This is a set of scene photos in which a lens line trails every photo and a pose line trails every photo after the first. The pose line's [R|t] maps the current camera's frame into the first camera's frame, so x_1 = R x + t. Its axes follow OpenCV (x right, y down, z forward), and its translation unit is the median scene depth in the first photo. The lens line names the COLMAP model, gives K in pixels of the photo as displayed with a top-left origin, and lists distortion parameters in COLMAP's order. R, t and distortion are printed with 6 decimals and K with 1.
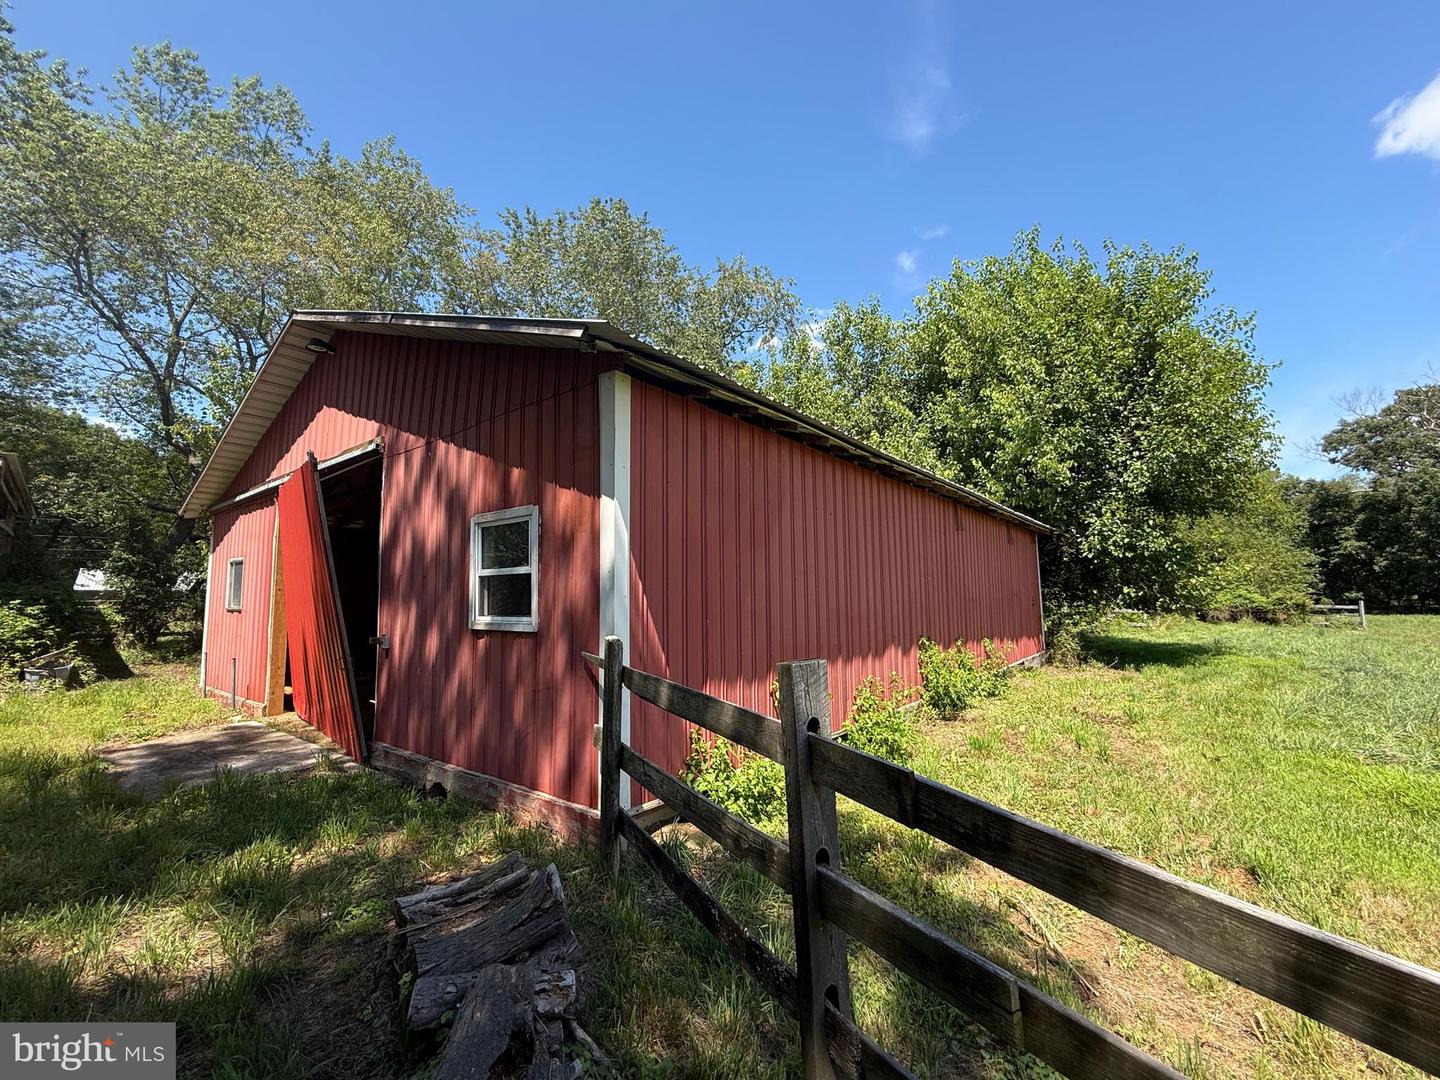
lens RADIAL K [[580.5, 0, 724.0], [0, 580.5, 532.4], [0, 0, 1]] dist [-0.000523, 0.000207]
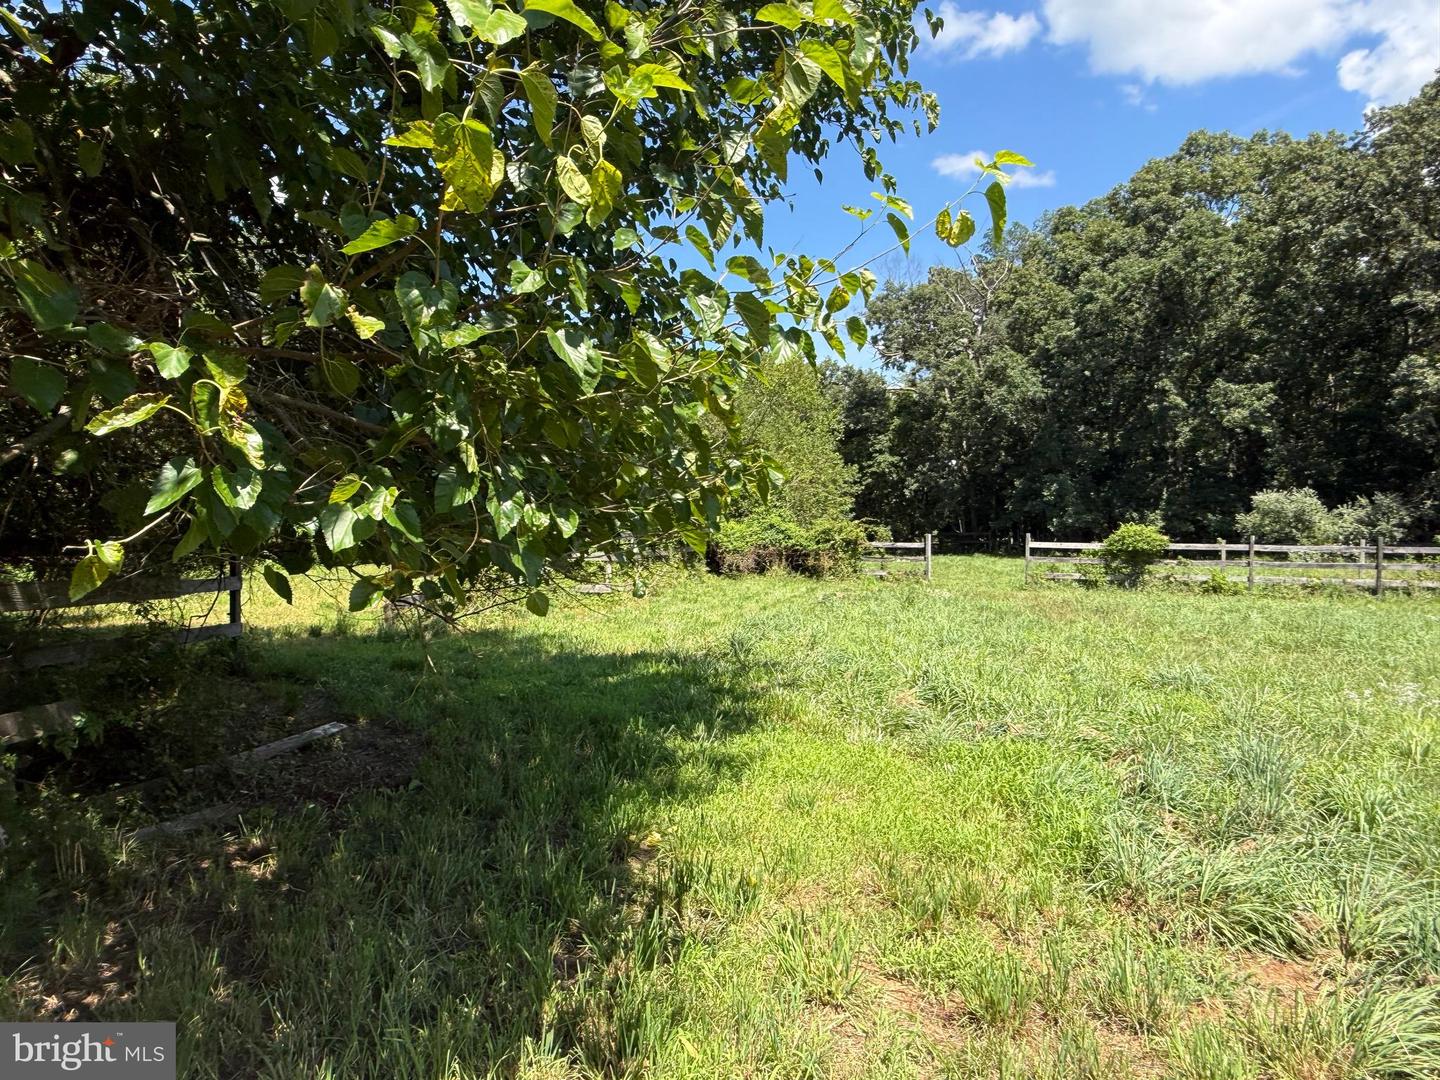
lens RADIAL K [[920.7, 0, 720.1], [0, 920.7, 537.2], [0, 0, 1]] dist [-0.000248, -0.000011]
pose [[0.771594, 0.000433, 0.636115, 0.218972], [-0.070237, 0.993943, 0.084519, 0.036259], [-0.632226, -0.109893, 0.766951, 0.265559]]
